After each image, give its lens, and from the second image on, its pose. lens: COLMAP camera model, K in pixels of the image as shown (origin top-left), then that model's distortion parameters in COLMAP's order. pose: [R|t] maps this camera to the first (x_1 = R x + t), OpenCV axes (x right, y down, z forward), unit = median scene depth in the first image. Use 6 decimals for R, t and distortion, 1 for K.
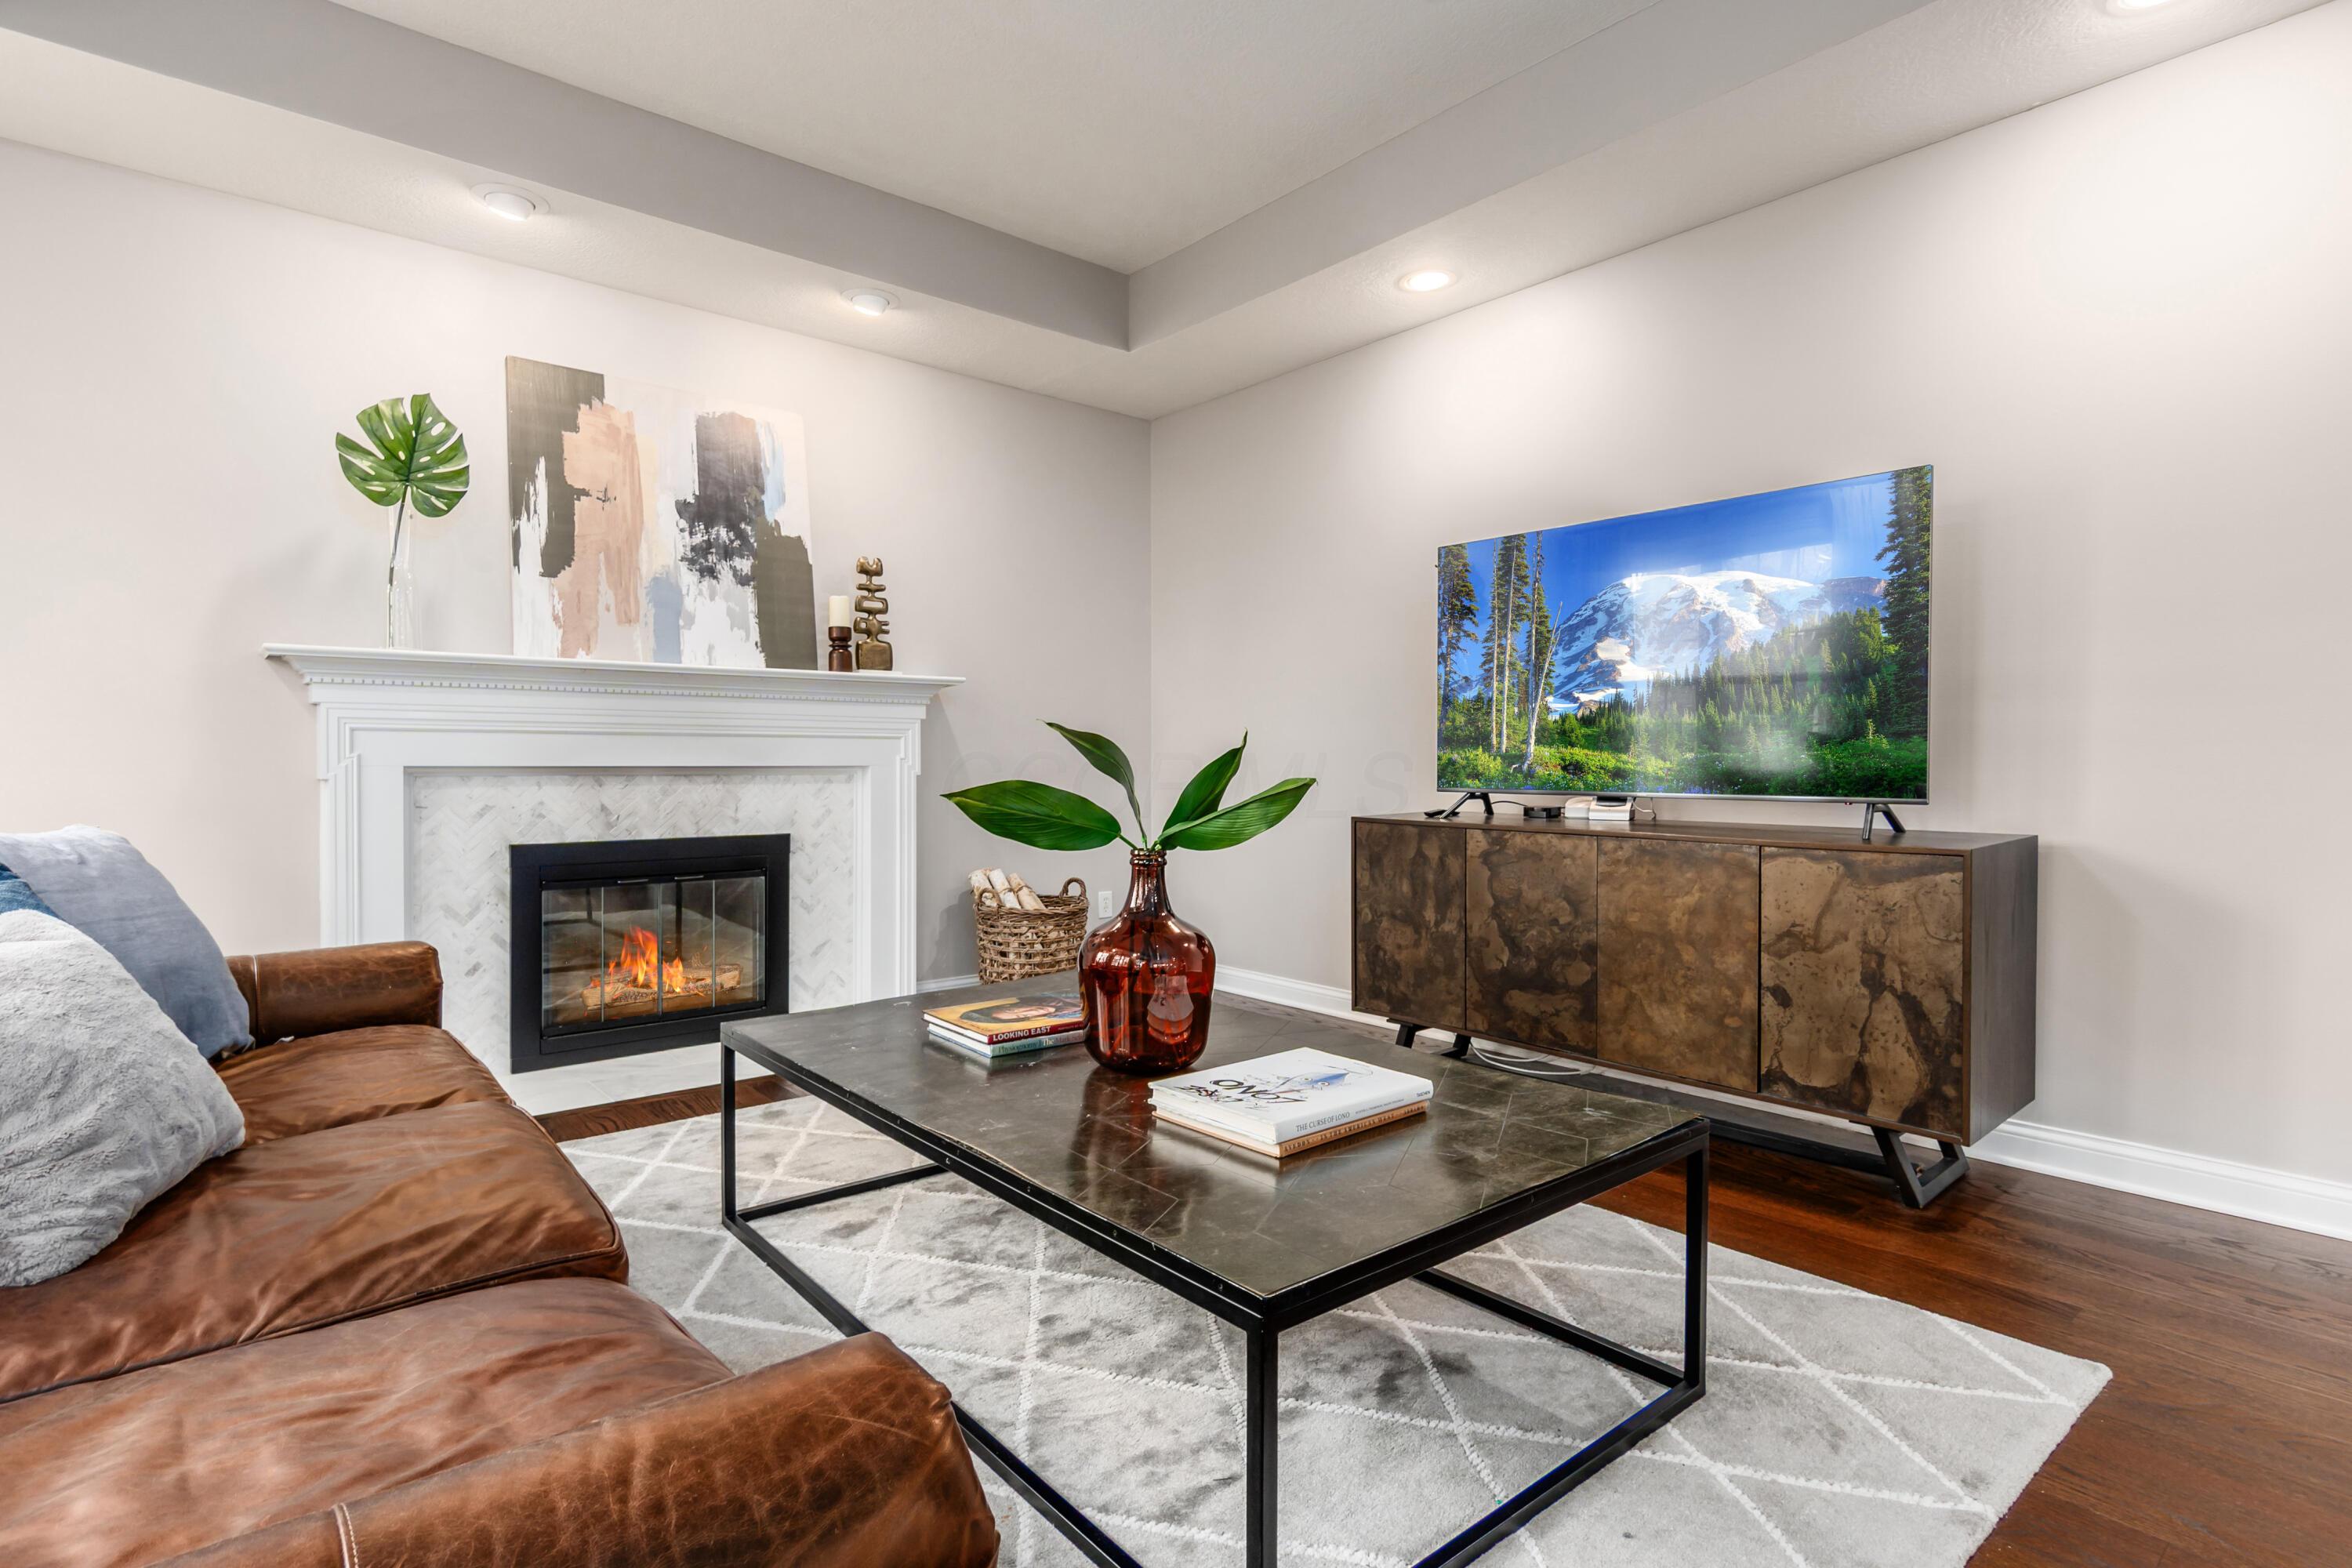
lens RADIAL K [[1138.8, 0, 1172.9], [0, 1138.8, 785.1], [0, 0, 1]] dist [0.001083, 0.000414]
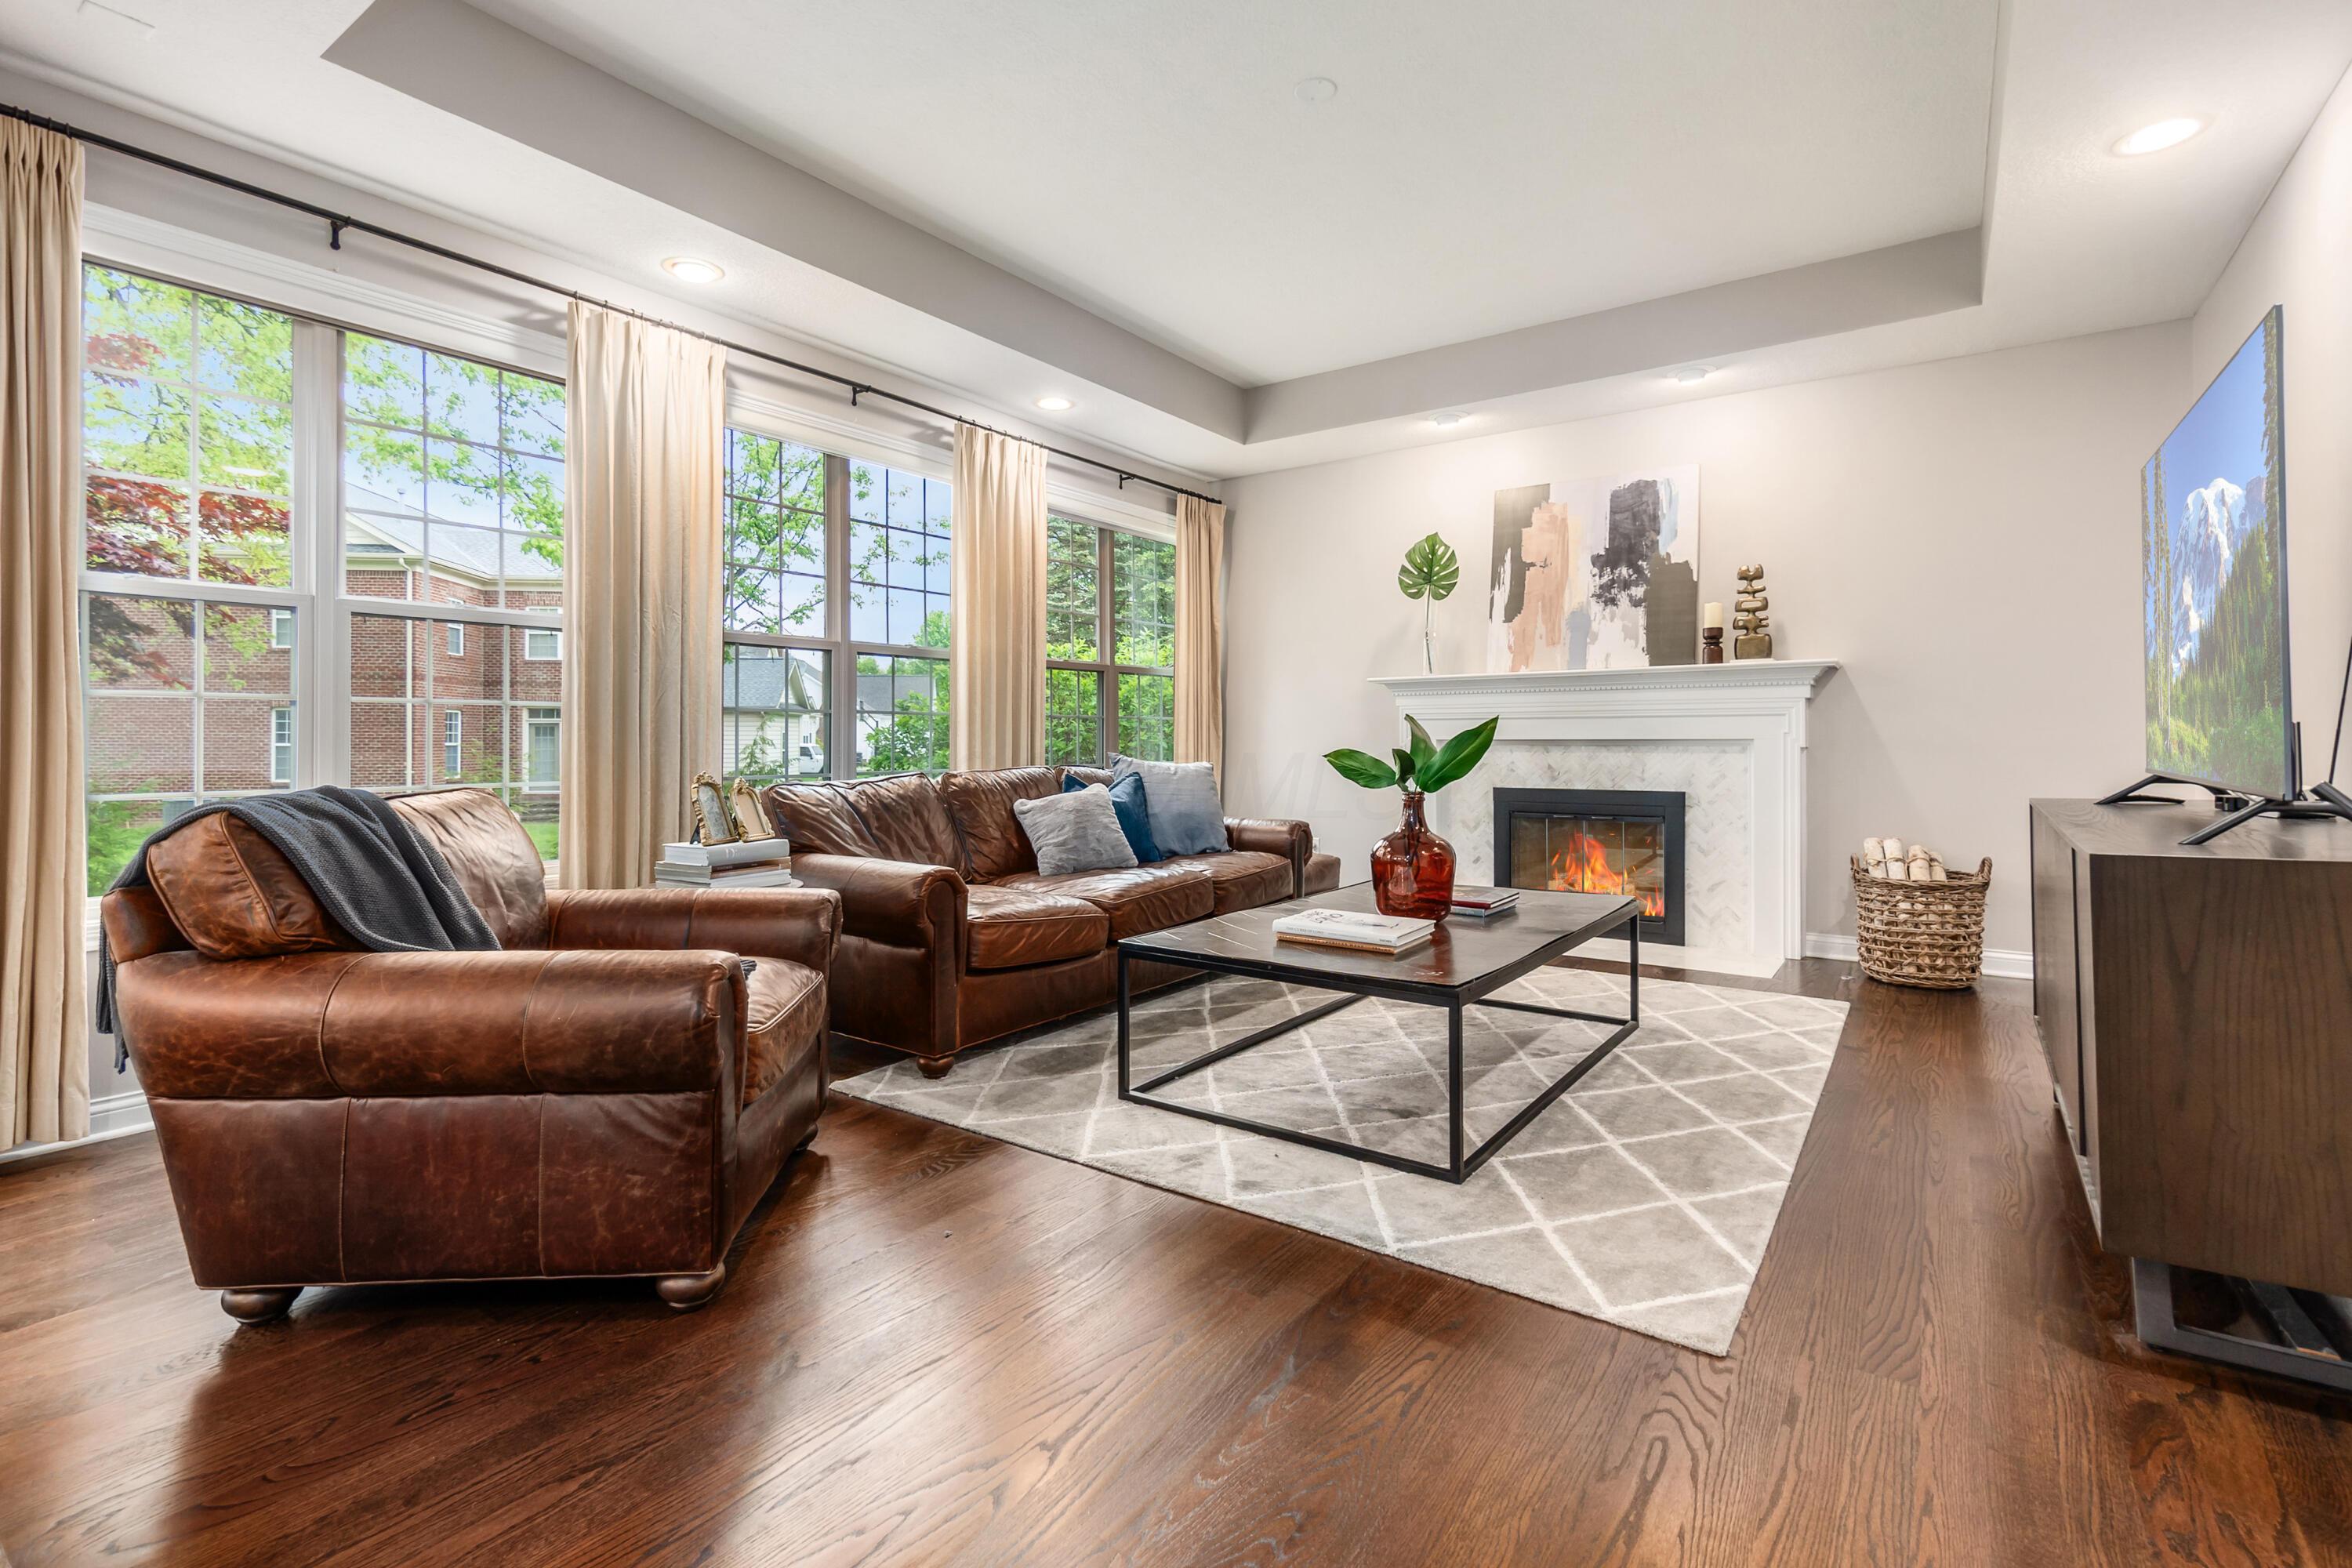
lens RADIAL K [[1038.5, 0, 1149.3], [0, 1038.5, 728.5], [0, 0, 1]] dist [0.000750, -0.000130]
pose [[0.260717, -0.009191, -0.965371, 0.681398], [-0.015559, 0.999785, -0.013721, -0.003627], [0.965290, 0.018597, 0.260518, 0.117705]]
